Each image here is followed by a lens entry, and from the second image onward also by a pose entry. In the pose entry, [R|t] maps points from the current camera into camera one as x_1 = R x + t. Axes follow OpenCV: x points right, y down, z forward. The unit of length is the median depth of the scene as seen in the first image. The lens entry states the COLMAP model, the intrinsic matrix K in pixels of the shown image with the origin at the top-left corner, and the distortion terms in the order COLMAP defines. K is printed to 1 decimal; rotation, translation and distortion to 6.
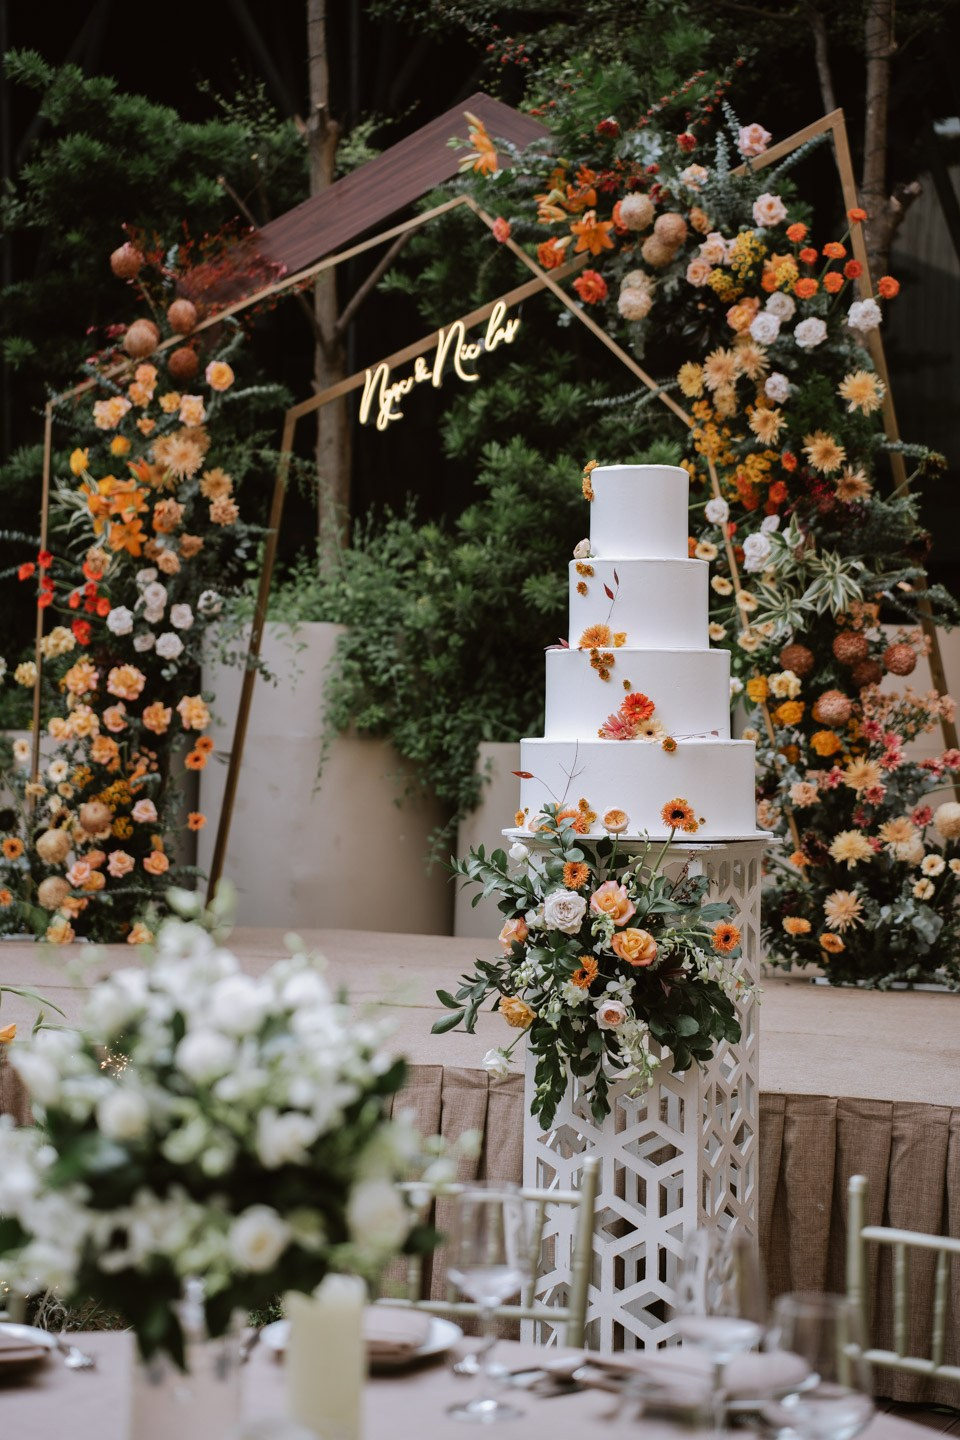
lens RADIAL K [[2951.2, 0, 486.2], [0, 2951.2, 728.6], [0, 0, 1]] dist [0.591308, 0.108483]
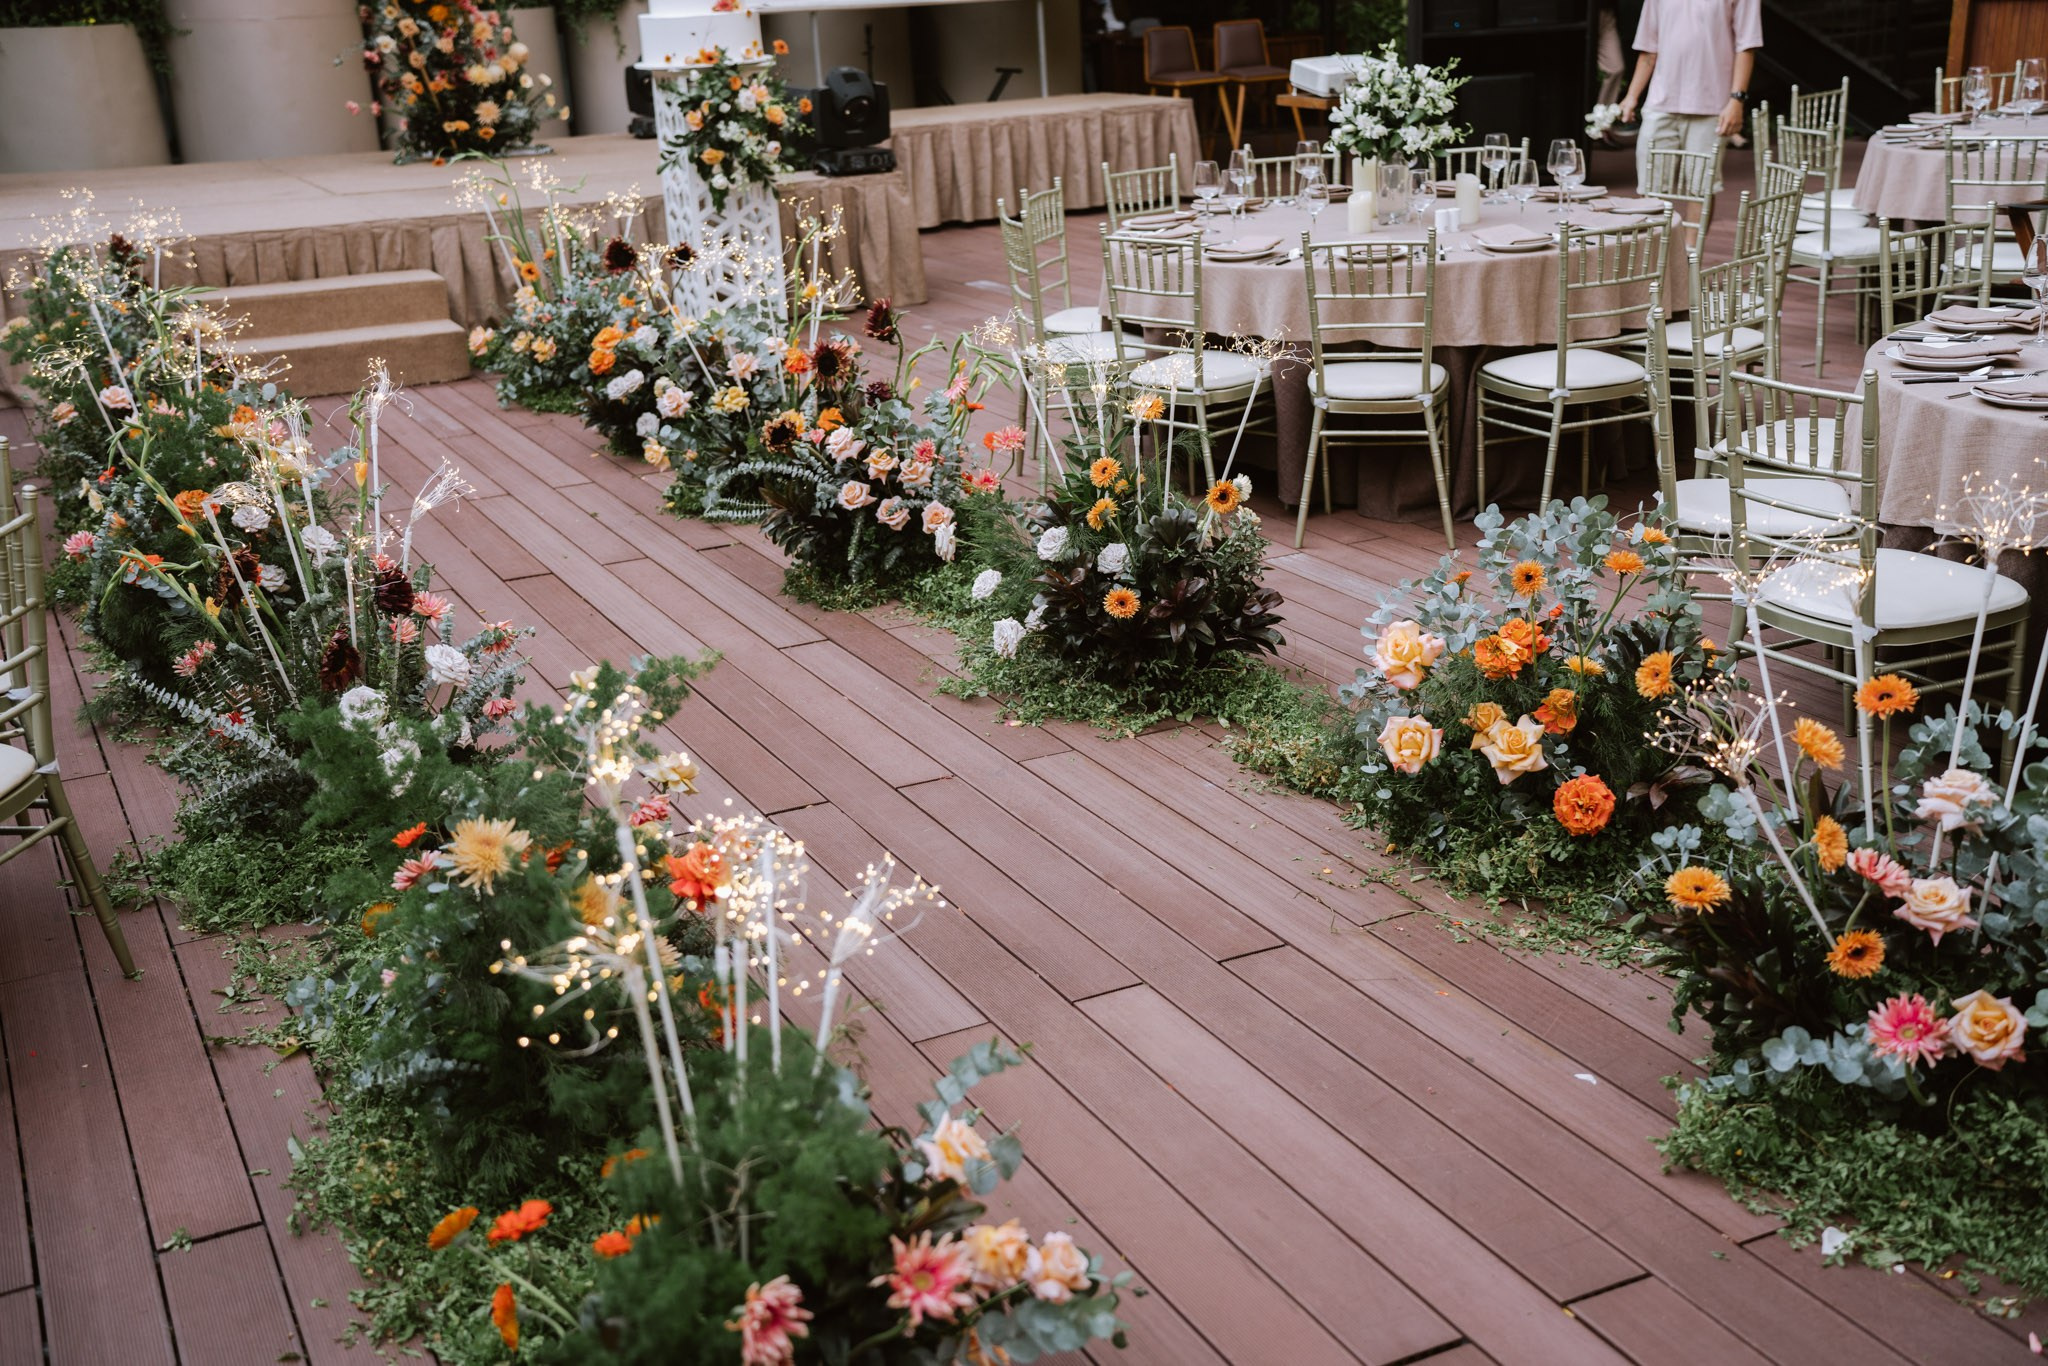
lens RADIAL K [[2275.2, 0, 1024.0], [0, 2275.2, 683.0], [0, 0, 1]] dist [0.067215, 0.185559]
pose [[0.652209, -0.285746, 0.702121, -0.637197], [0.065651, 0.944044, 0.323218, -0.034373], [-0.755191, -0.164711, 0.634473, -0.131425]]
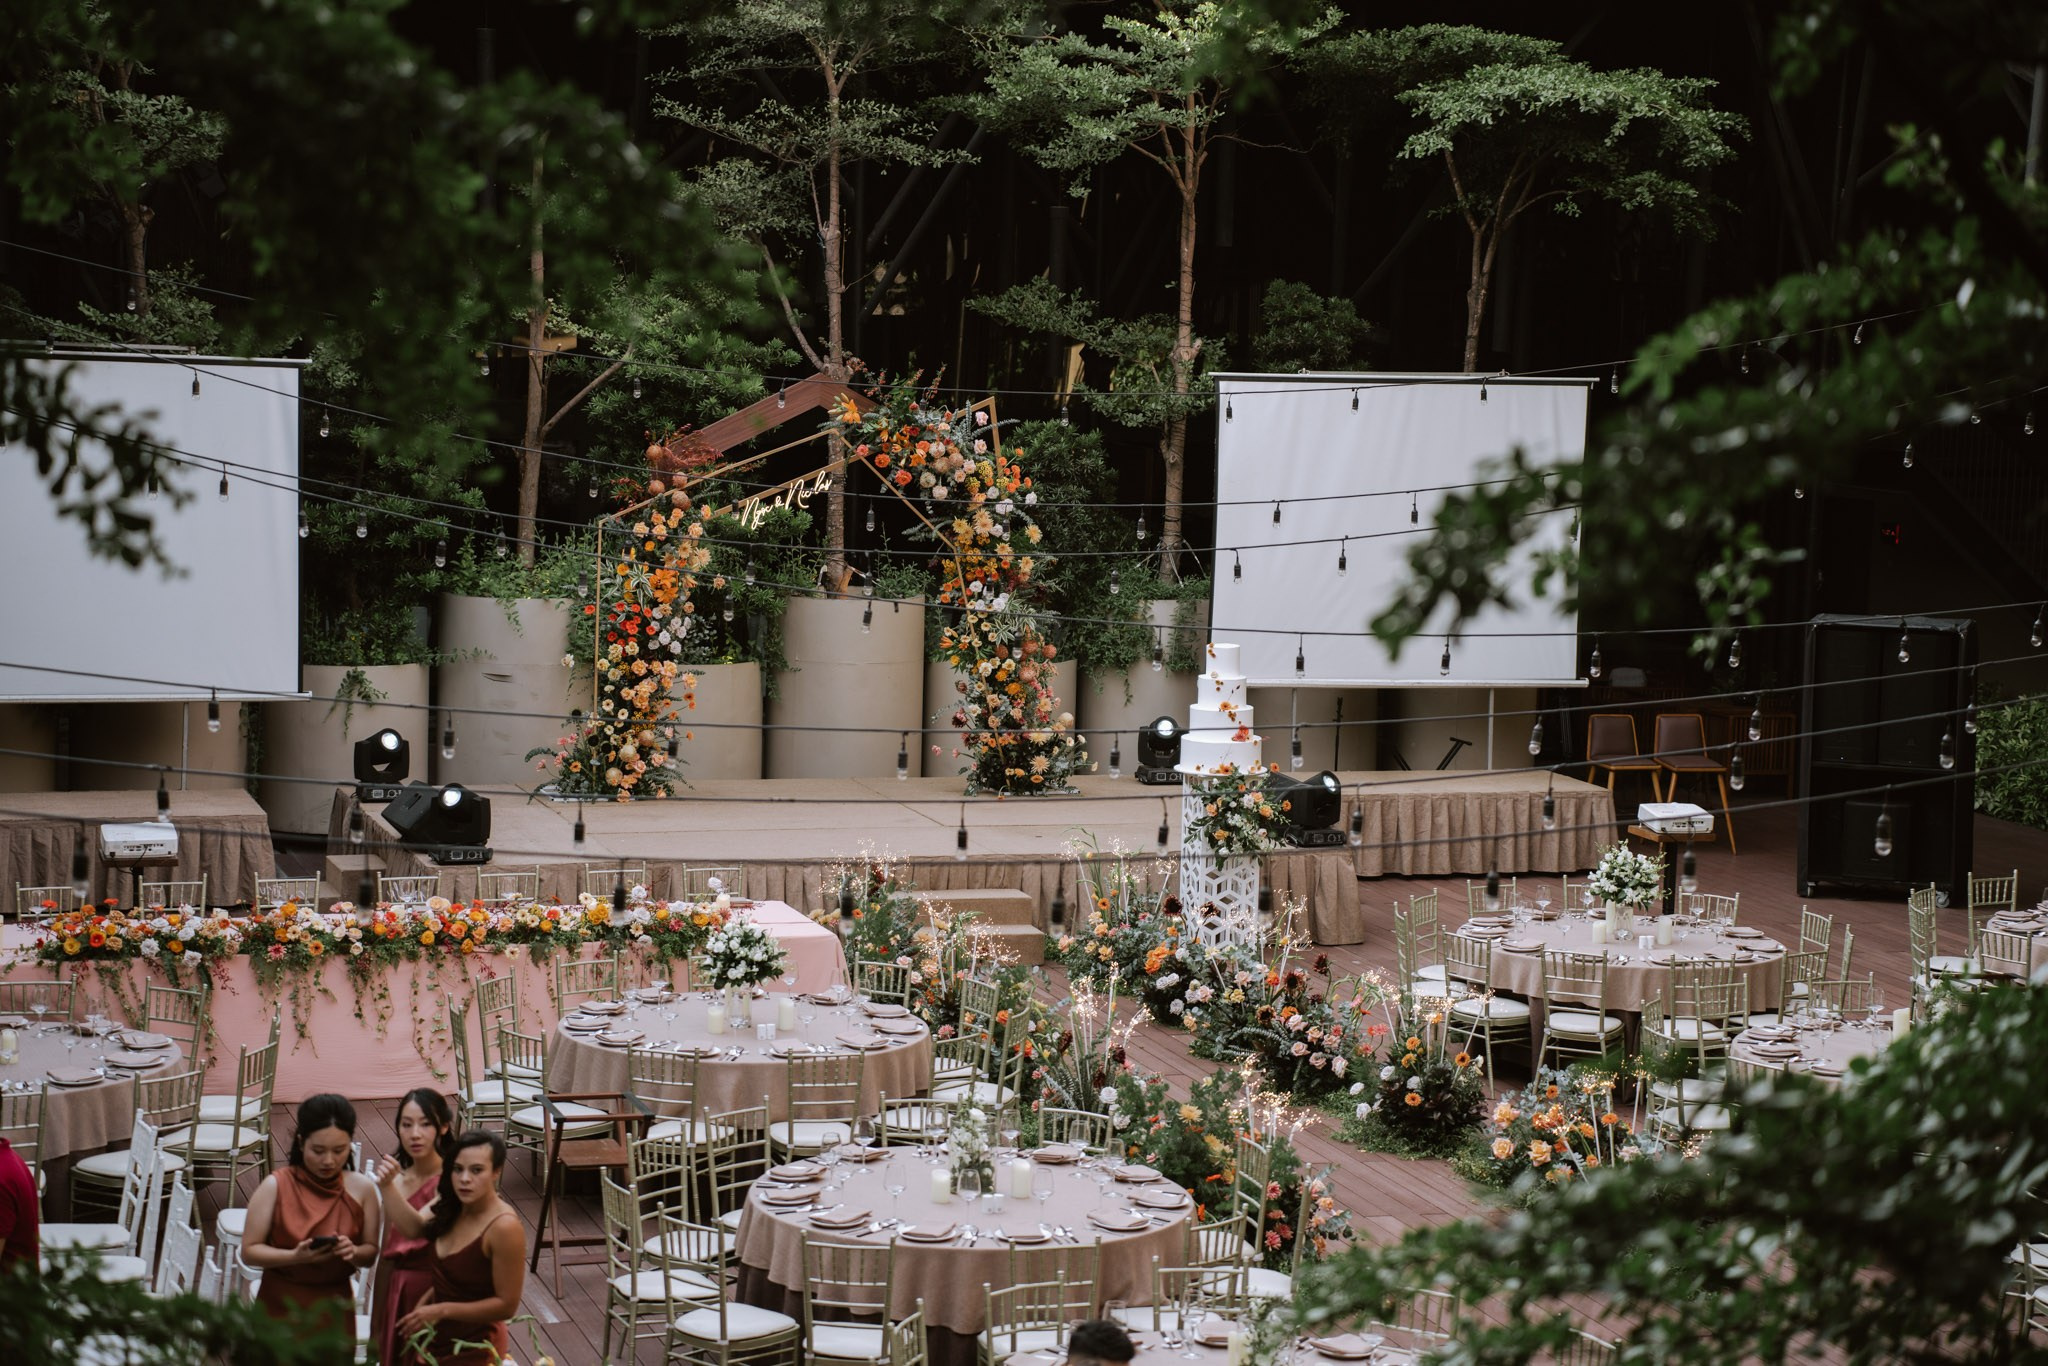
lens RADIAL K [[4197.3, 0, 1014.7], [0, 4197.3, 706.1], [0, 0, 1]] dist [0.591308, 0.108483]
pose [[0.760514, -0.071368, 0.645387, -1.747887], [-0.010546, 0.992453, 0.122174, -0.334130], [-0.649236, -0.099722, 0.754022, -1.250923]]
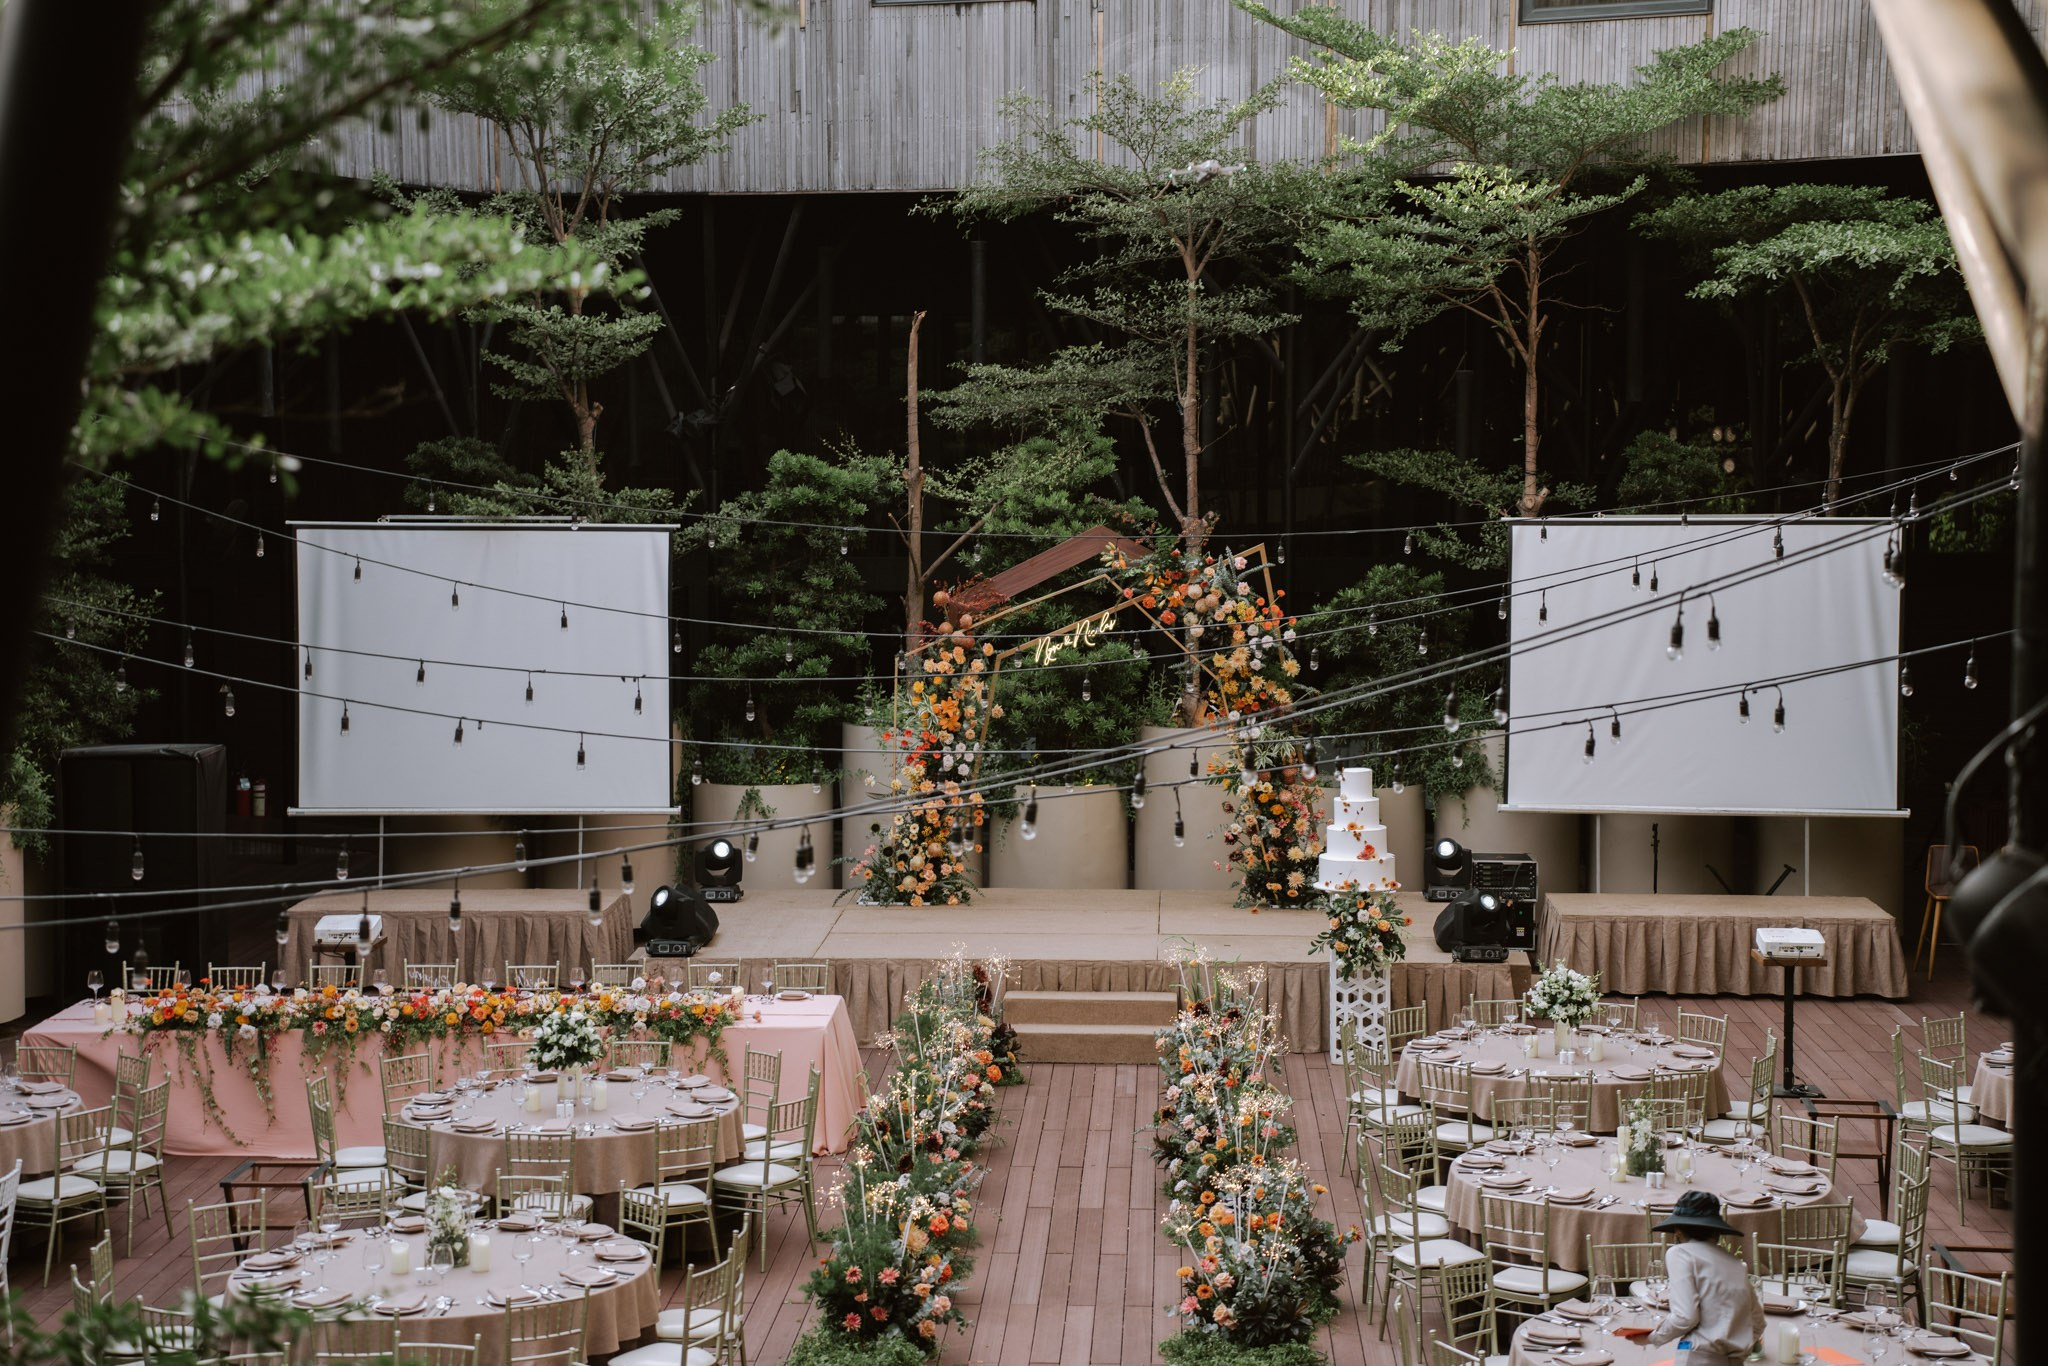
lens RADIAL K [[3642.6, 0, 1013.2], [0, 3642.6, 689.8], [0, 0, 1]] dist [0.409232, 0.053578]
pose [[0.936653, -0.047580, 0.347012, -1.018424], [0.020467, 0.996472, 0.081386, -0.309517], [-0.349661, -0.069128, 0.934323, -1.549450]]
